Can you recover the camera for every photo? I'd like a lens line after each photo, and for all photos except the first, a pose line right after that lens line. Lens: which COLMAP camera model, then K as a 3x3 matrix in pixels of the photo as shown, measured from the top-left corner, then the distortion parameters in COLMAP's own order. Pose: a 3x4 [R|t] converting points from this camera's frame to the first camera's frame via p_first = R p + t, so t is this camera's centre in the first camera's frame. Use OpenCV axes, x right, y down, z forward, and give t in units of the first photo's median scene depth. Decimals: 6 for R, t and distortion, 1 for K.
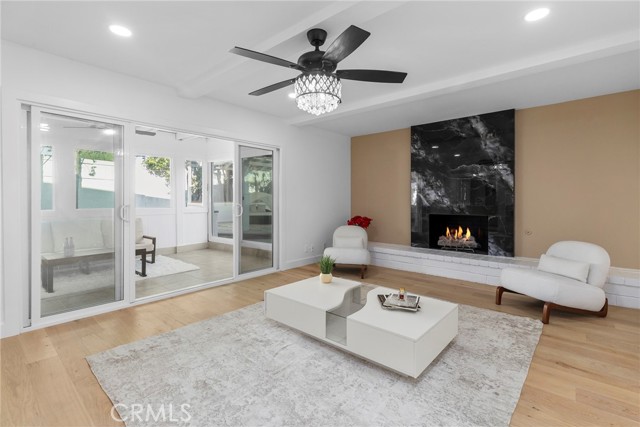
lens RADIAL K [[296.8, 0, 322.5], [0, 296.8, 196.8], [0, 0, 1]] dist [-0.002176, -0.000087]
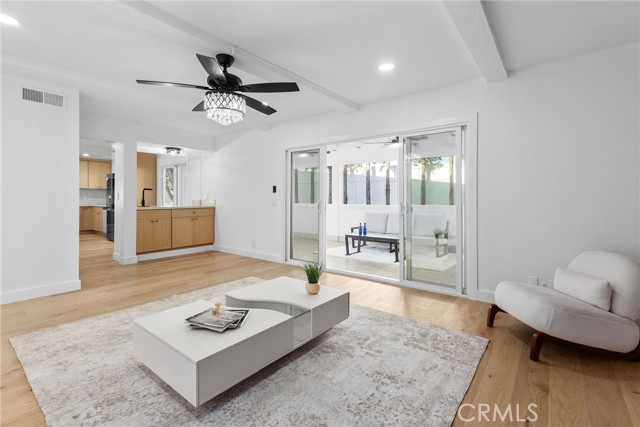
lens RADIAL K [[296.8, 0, 322.5], [0, 296.8, 196.8], [0, 0, 1]] dist [-0.002176, -0.000087]
pose [[0.052273, -0.004004, -0.998625, 1.306344], [0.010926, 0.999934, -0.003437, 0.015136], [0.998573, -0.010731, 0.052313, 1.465060]]
